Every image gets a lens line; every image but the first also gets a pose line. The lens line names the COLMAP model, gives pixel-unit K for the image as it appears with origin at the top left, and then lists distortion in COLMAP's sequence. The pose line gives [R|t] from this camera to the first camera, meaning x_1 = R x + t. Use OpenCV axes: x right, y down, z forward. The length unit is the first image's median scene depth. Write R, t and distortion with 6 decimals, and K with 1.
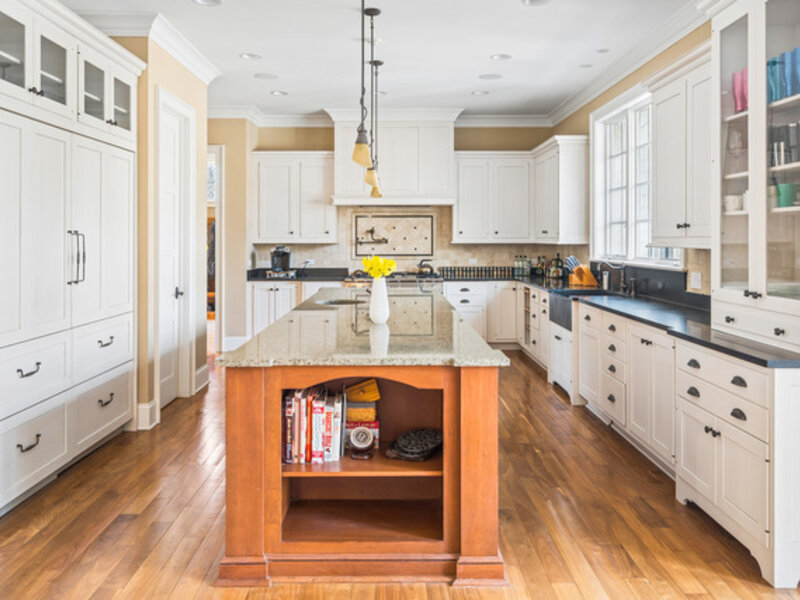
lens RADIAL K [[654.7, 0, 402.4], [0, 654.7, 238.3], [0, 0, 1]] dist [-0.005367, -0.001727]
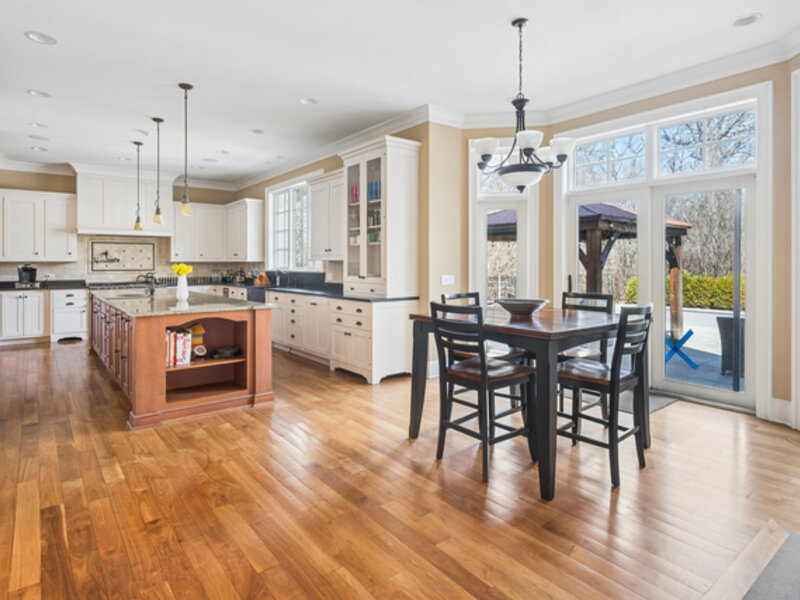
lens RADIAL K [[459.3, 0, 398.5], [0, 459.3, 281.6], [0, 0, 1]] dist [-0.007774, 0.000709]
pose [[0.796307, -0.024005, 0.604416, -0.181071], [0.000343, 0.999230, 0.039234, 0.014753], [-0.604892, -0.031035, 0.795702, -0.210761]]
